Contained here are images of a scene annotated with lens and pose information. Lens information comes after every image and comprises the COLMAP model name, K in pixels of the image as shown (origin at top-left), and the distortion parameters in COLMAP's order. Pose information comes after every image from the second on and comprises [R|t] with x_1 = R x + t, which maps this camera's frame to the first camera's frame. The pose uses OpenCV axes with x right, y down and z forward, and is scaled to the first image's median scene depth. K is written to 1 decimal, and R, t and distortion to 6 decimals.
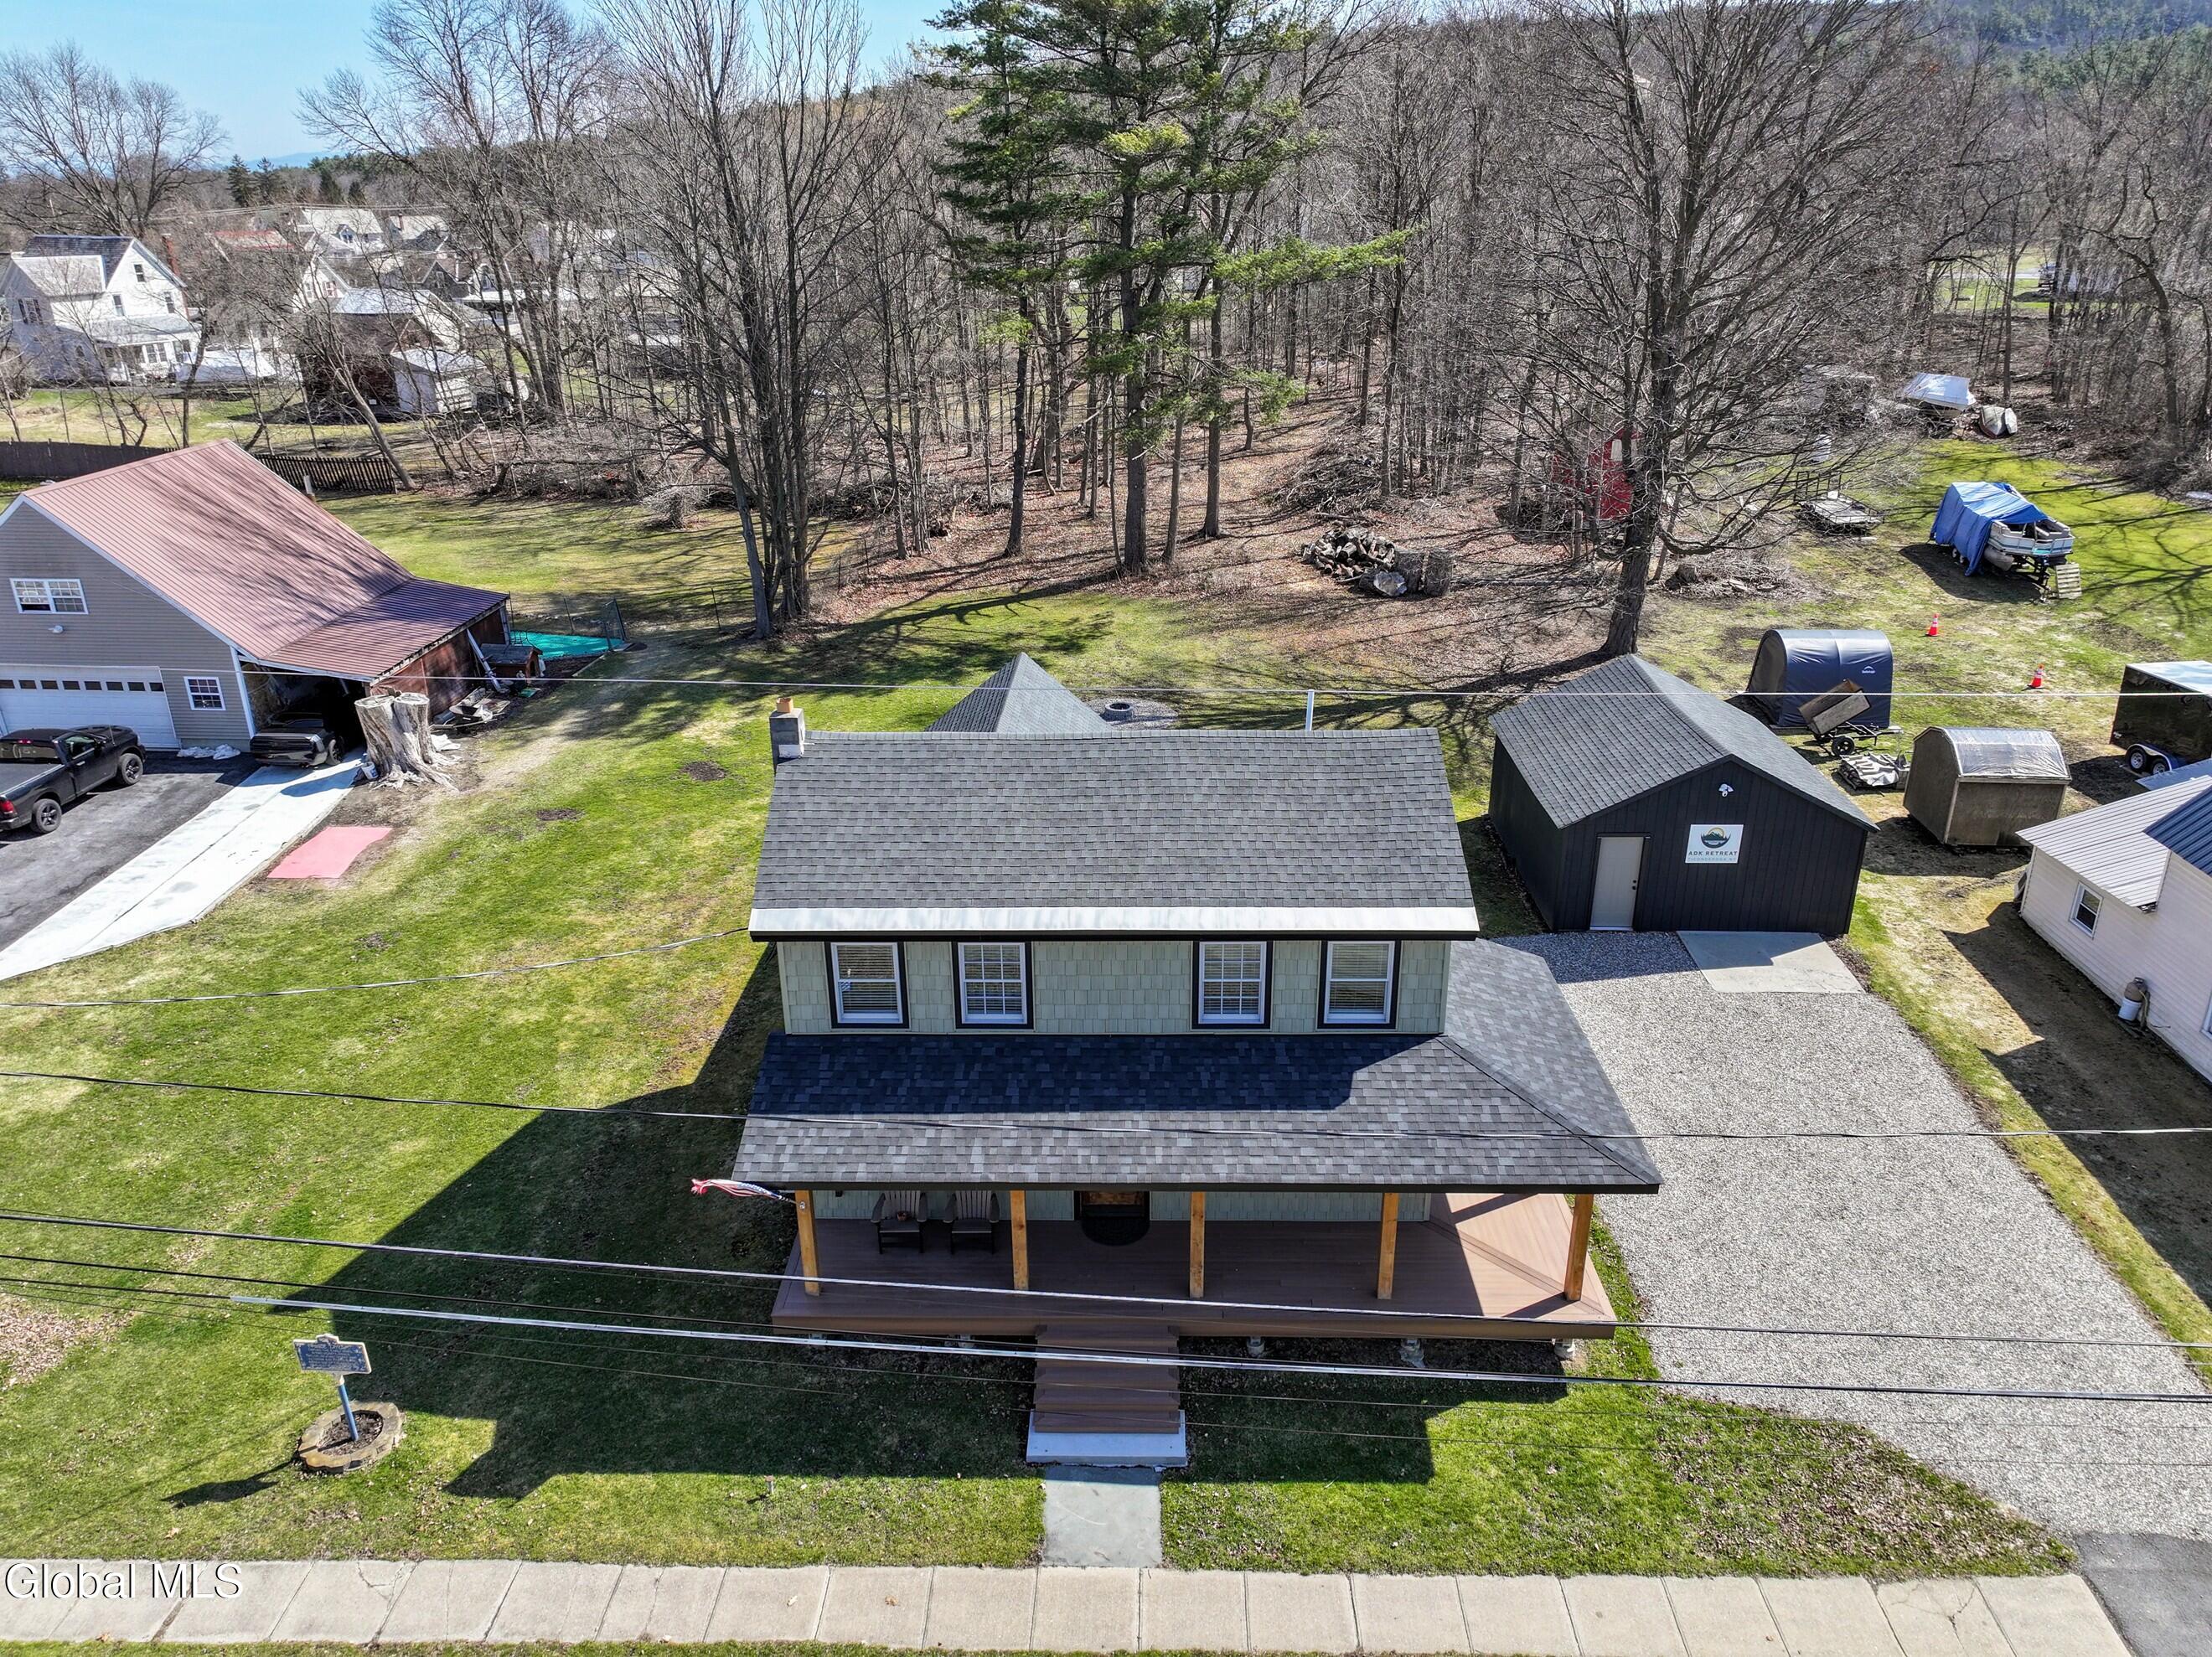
lens RADIAL K [[1550.0, 0, 1111.9], [0, 1550.0, 822.2], [0, 0, 1]] dist [-0.004873, 0.021768]
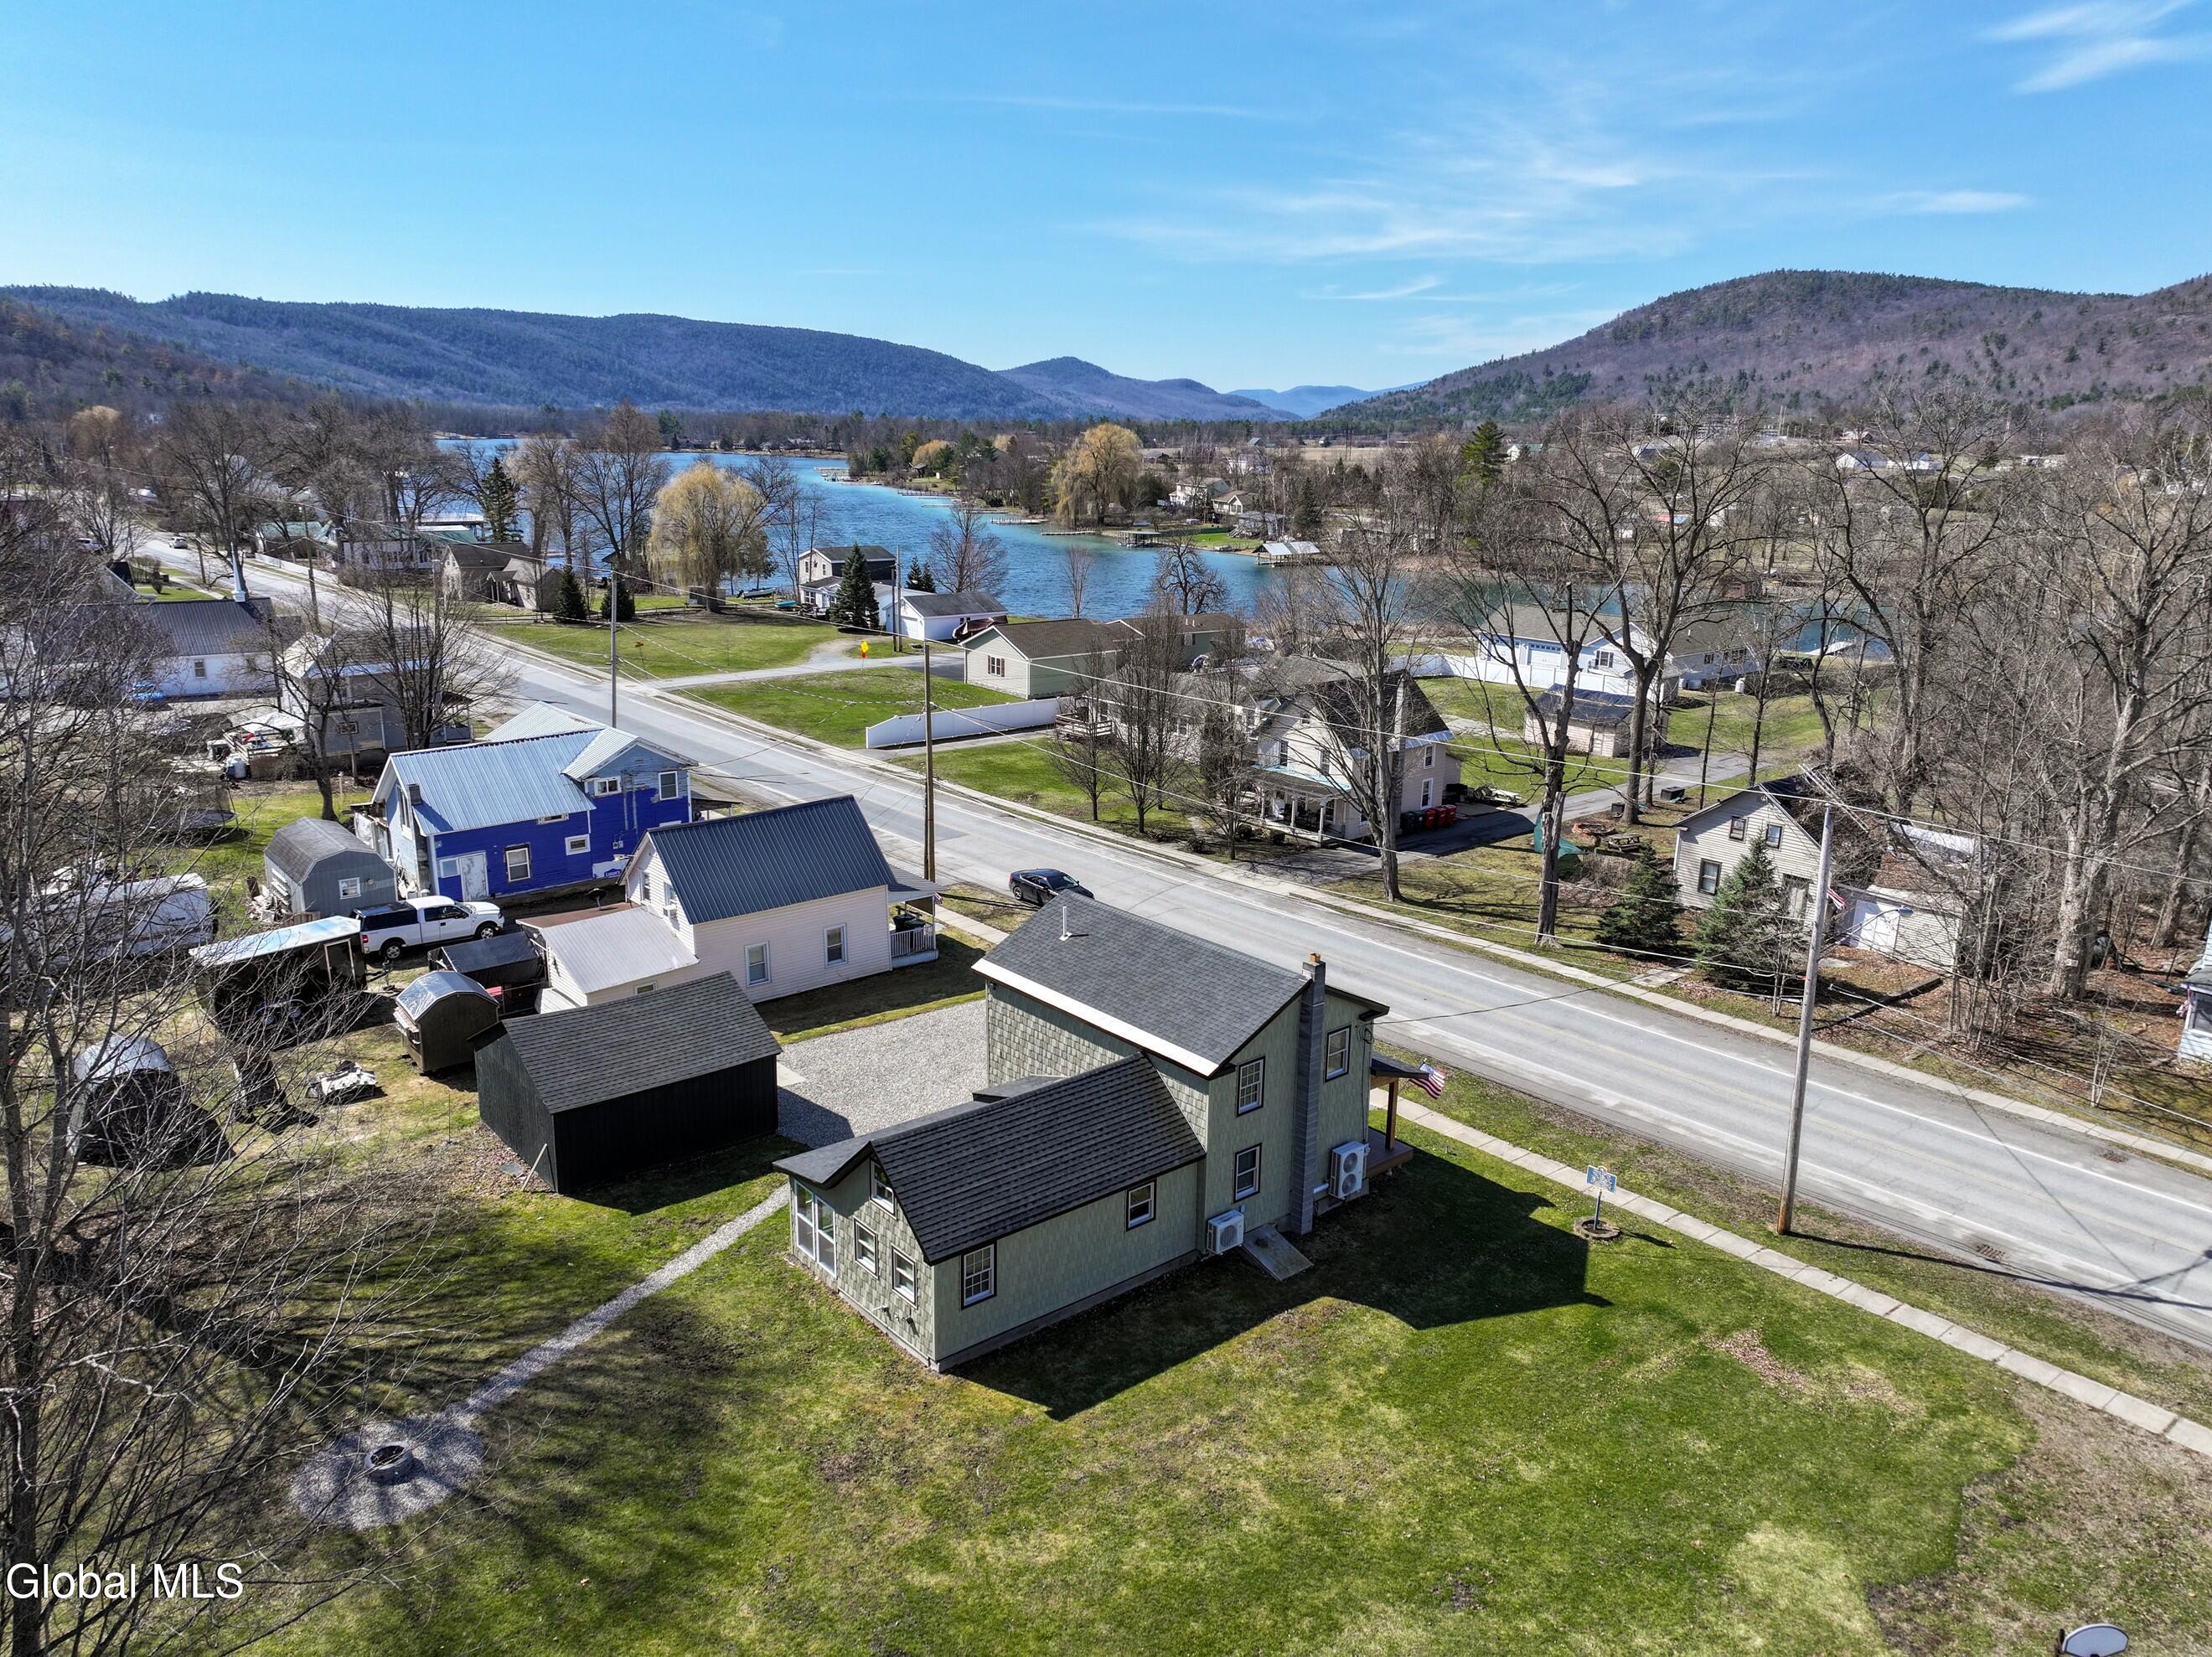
lens RADIAL K [[1550.0, 0, 1111.9], [0, 1550.0, 822.2], [0, 0, 1]] dist [-0.004873, 0.021768]
pose [[-0.661351, -0.195088, 0.724262, -0.884041], [0.270742, 0.838401, 0.473057, -0.745483], [-0.699510, 0.508945, -0.501659, 1.341956]]
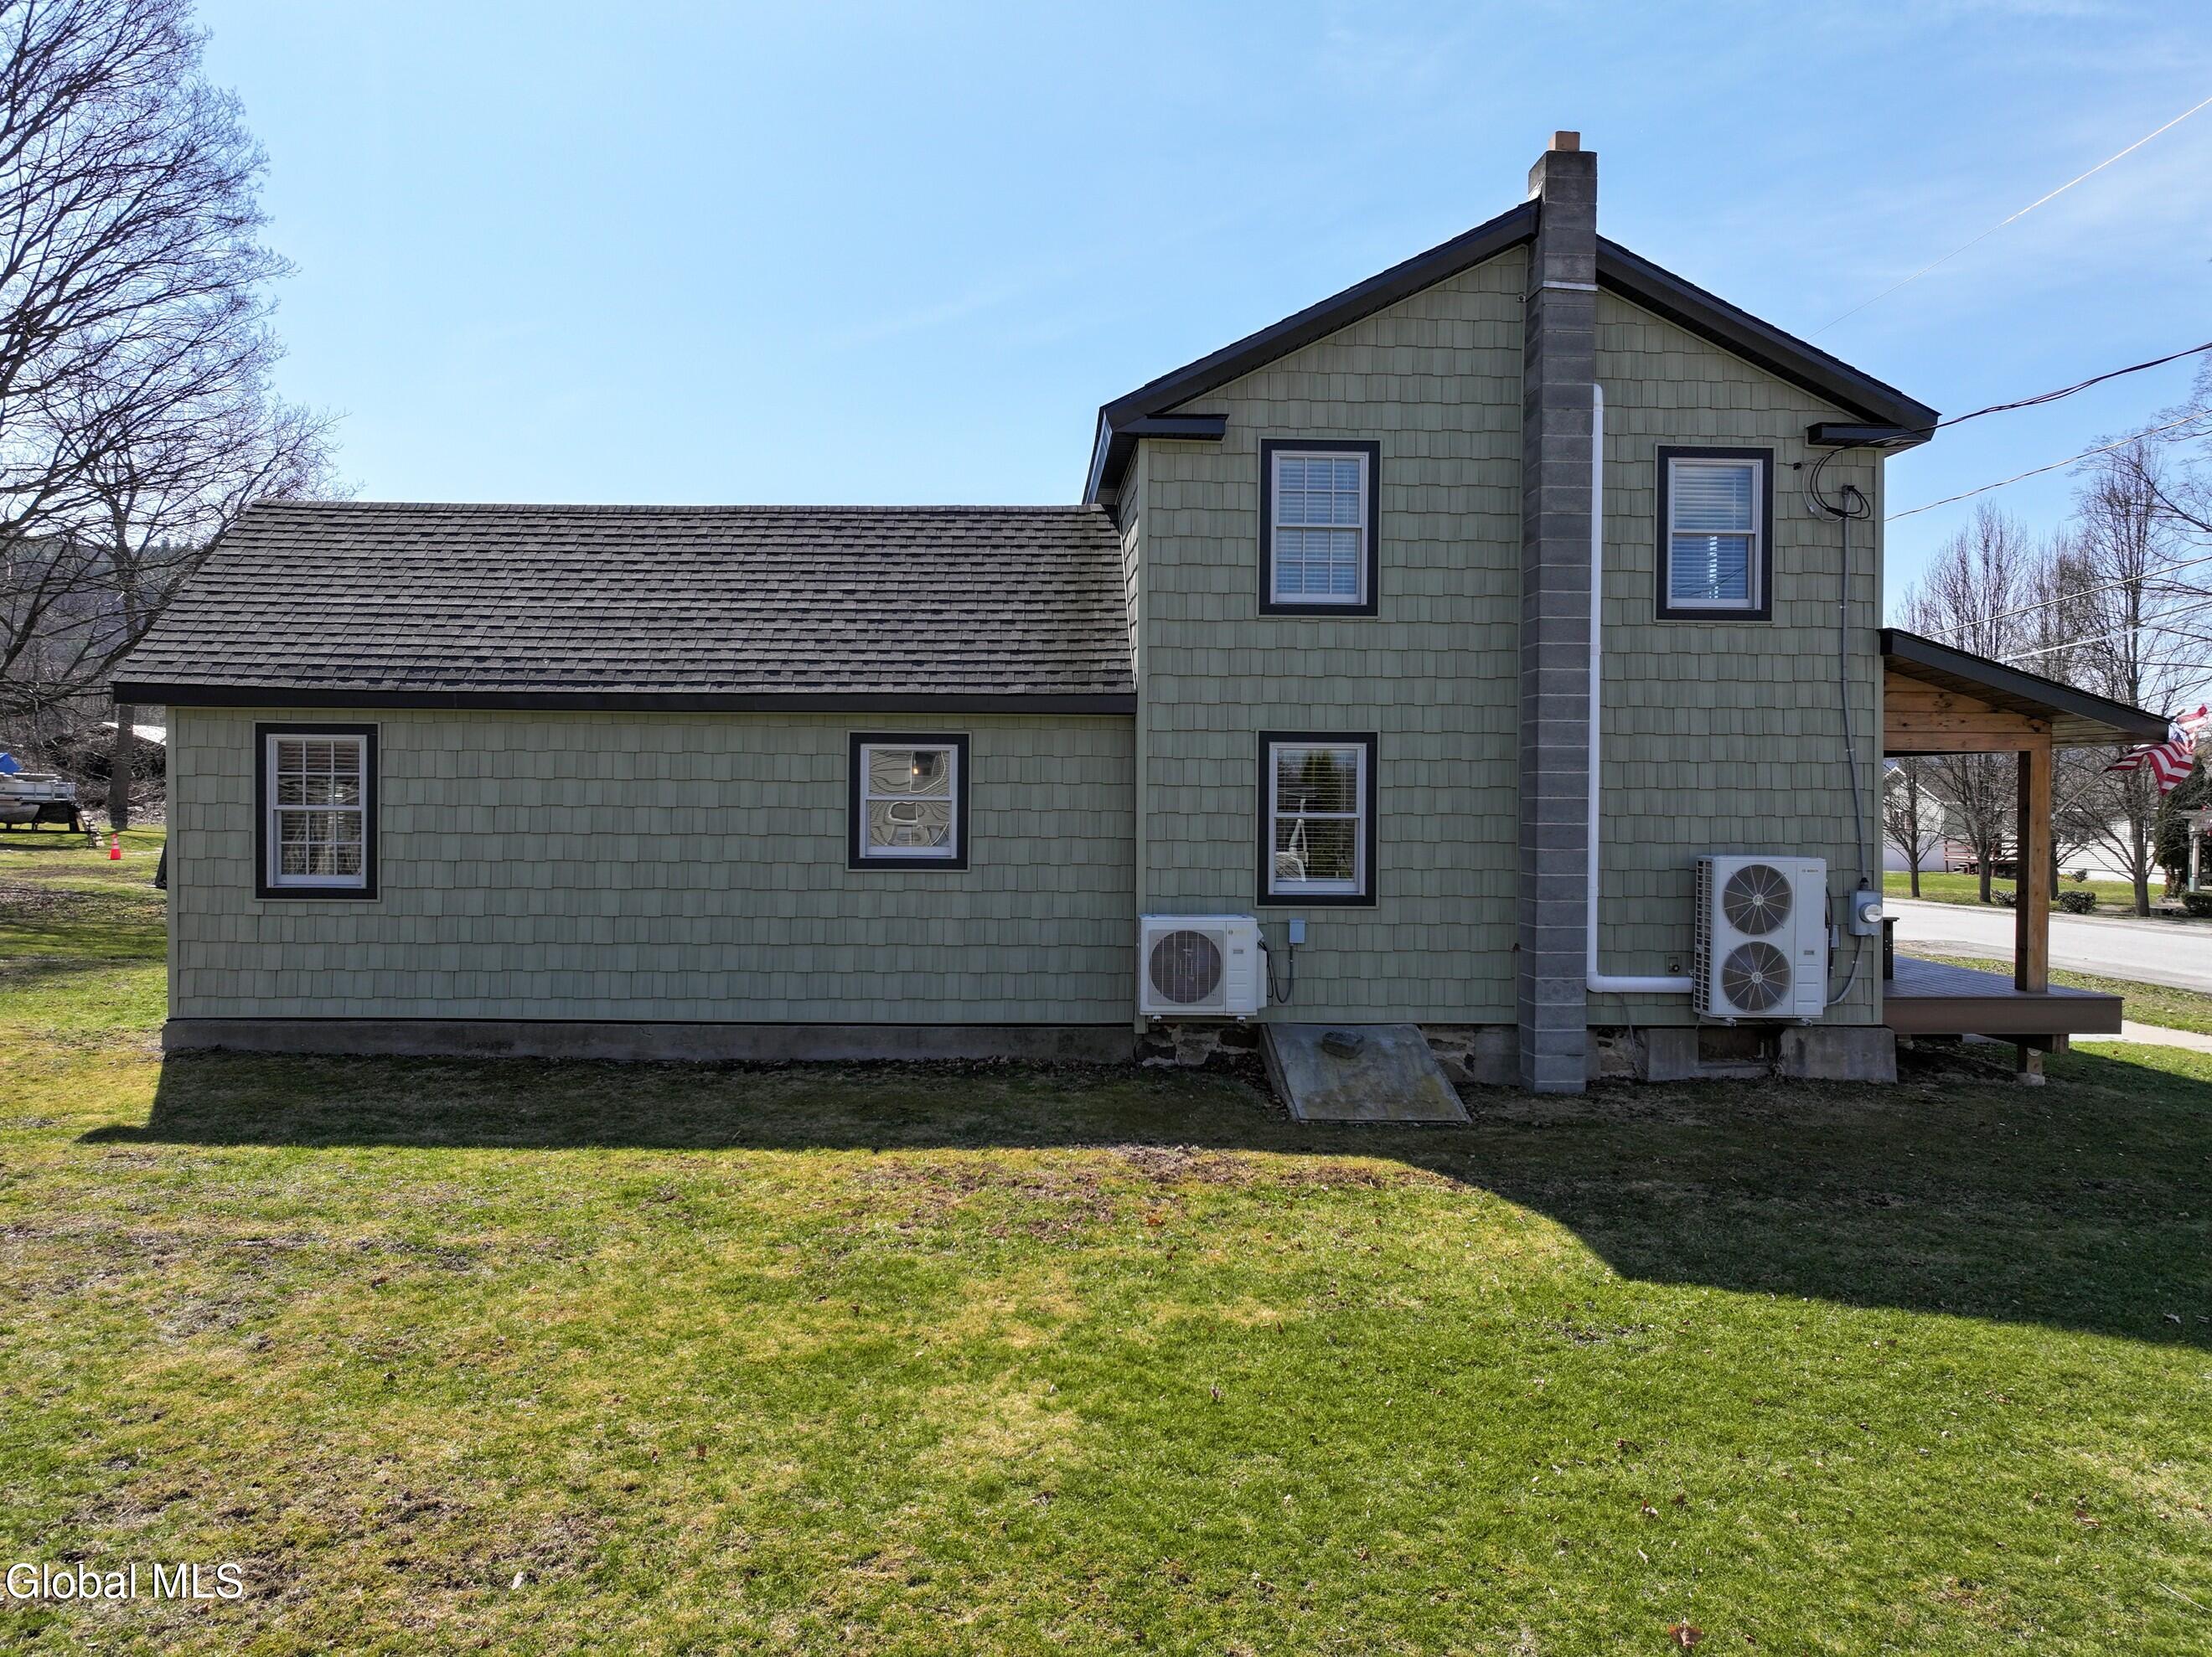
lens RADIAL K [[1550.0, 0, 1111.9], [0, 1550.0, 822.2], [0, 0, 1]] dist [-0.004873, 0.021768]
pose [[-0.060576, -0.011752, 0.998094, -0.519383], [0.372972, 0.927236, 0.033554, 0.048399], [-0.925863, 0.374293, -0.051785, 0.871594]]
